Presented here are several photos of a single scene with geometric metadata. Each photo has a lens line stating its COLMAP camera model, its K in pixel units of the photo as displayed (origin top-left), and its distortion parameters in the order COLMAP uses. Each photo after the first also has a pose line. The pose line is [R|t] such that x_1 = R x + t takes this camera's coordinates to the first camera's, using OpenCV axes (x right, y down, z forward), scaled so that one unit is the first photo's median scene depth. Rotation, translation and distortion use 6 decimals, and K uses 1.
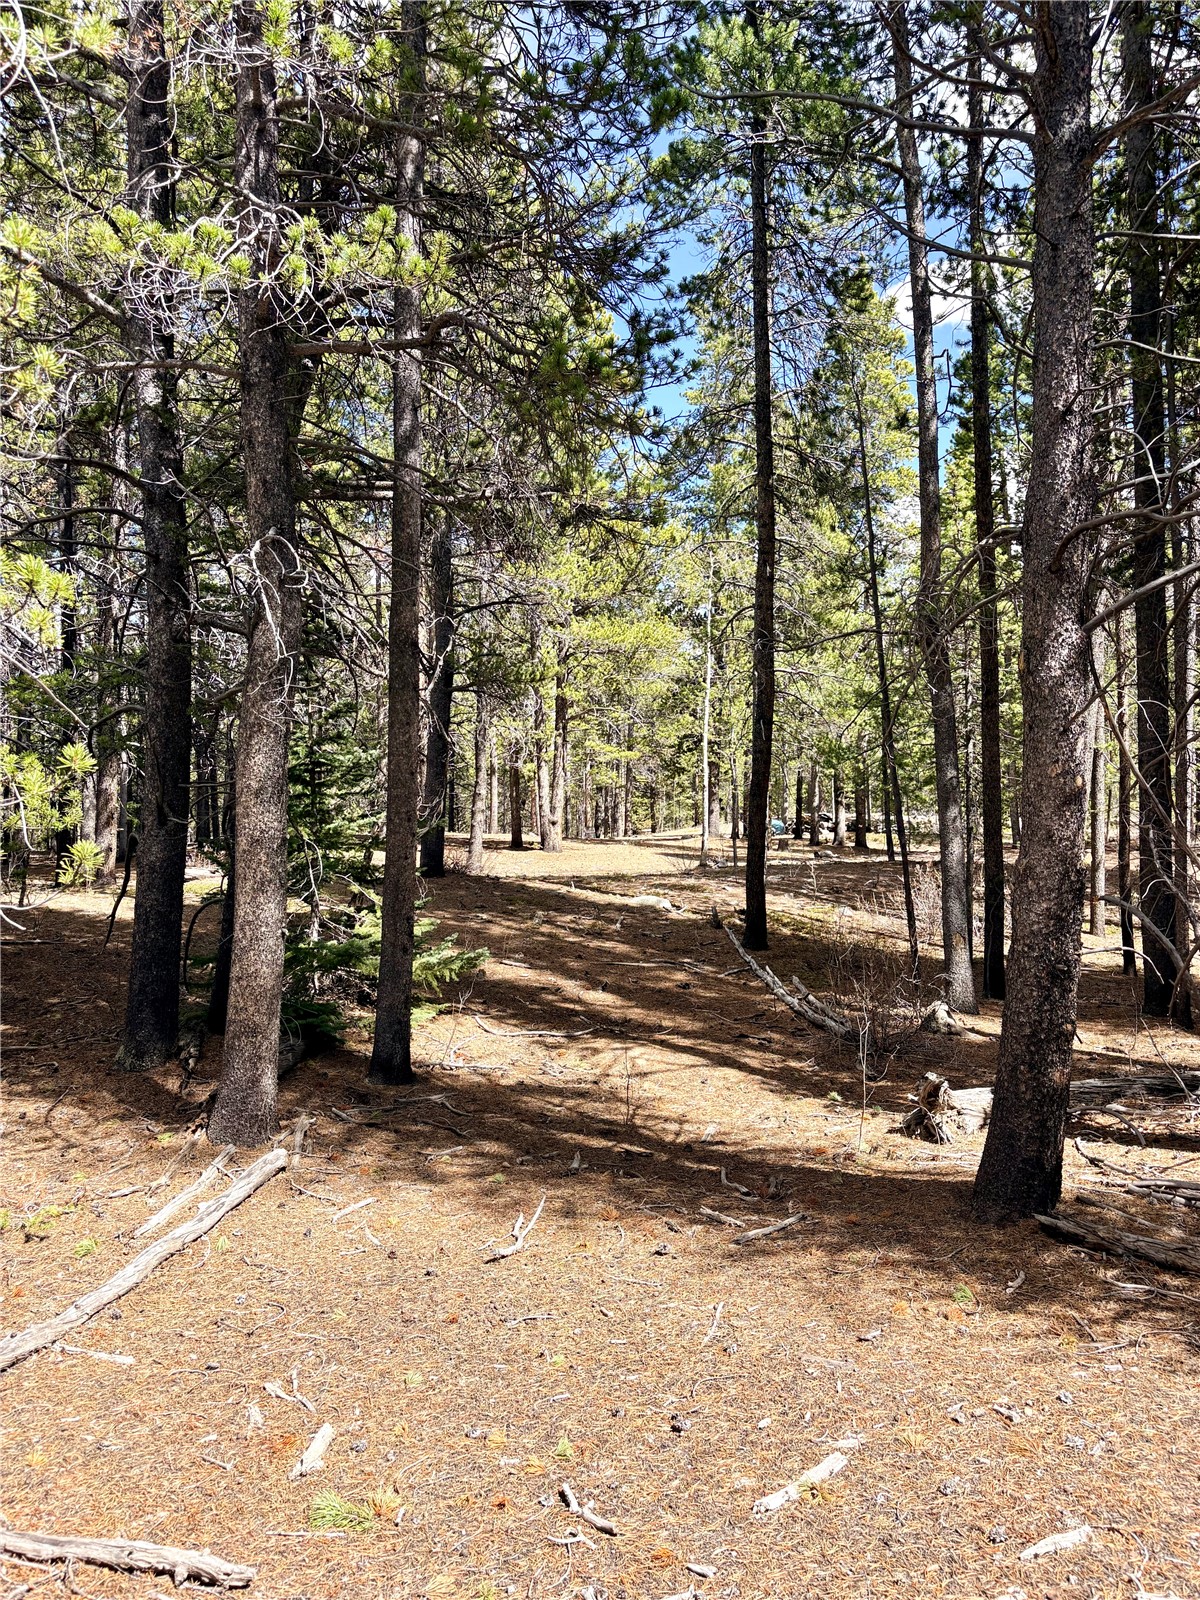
lens RADIAL K [[1203.1, 0, 600.6], [0, 1203.1, 798.4], [0, 0, 1]] dist [0.058913, -0.061943]
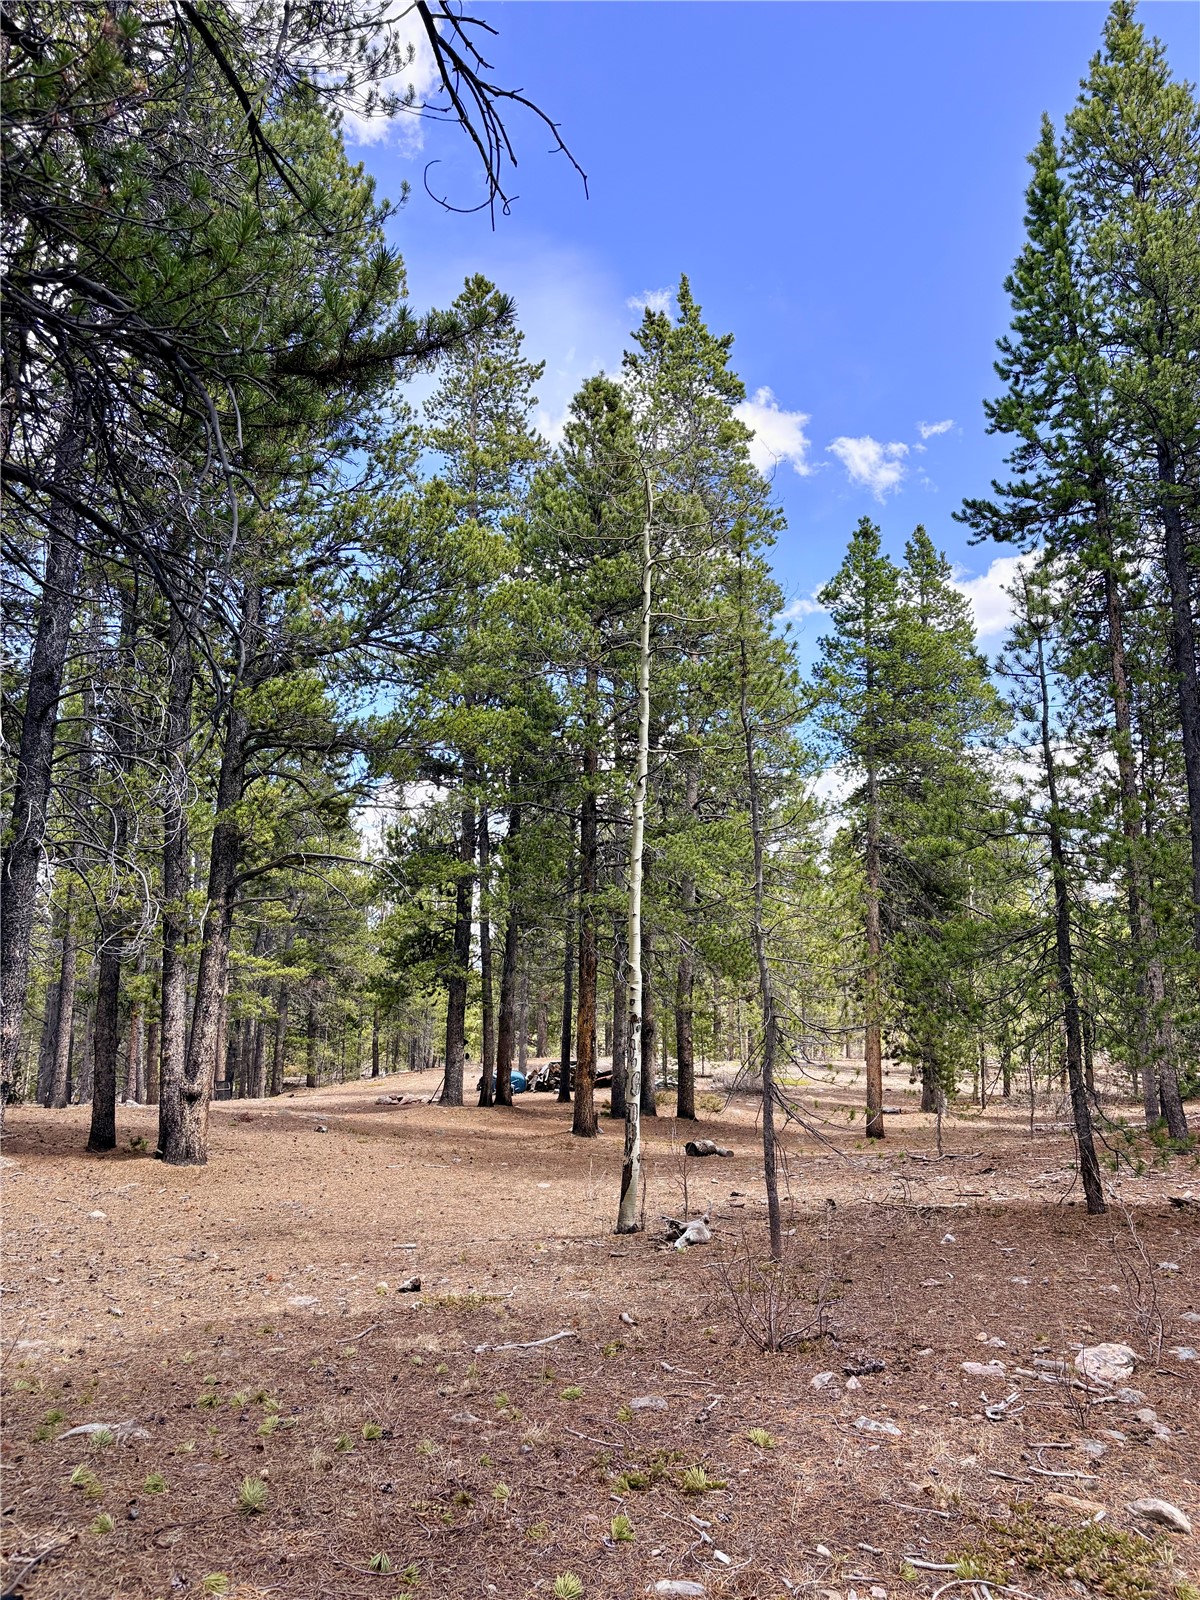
lens RADIAL K [[1203.1, 0, 609.1], [0, 1203.1, 803.6], [0, 0, 1]] dist [0.058913, -0.061943]
pose [[0.951016, 0.061047, 0.303053, -0.033883], [-0.003127, 0.982158, -0.188032, -0.003256], [-0.309125, 0.177874, 0.934239, 0.481218]]
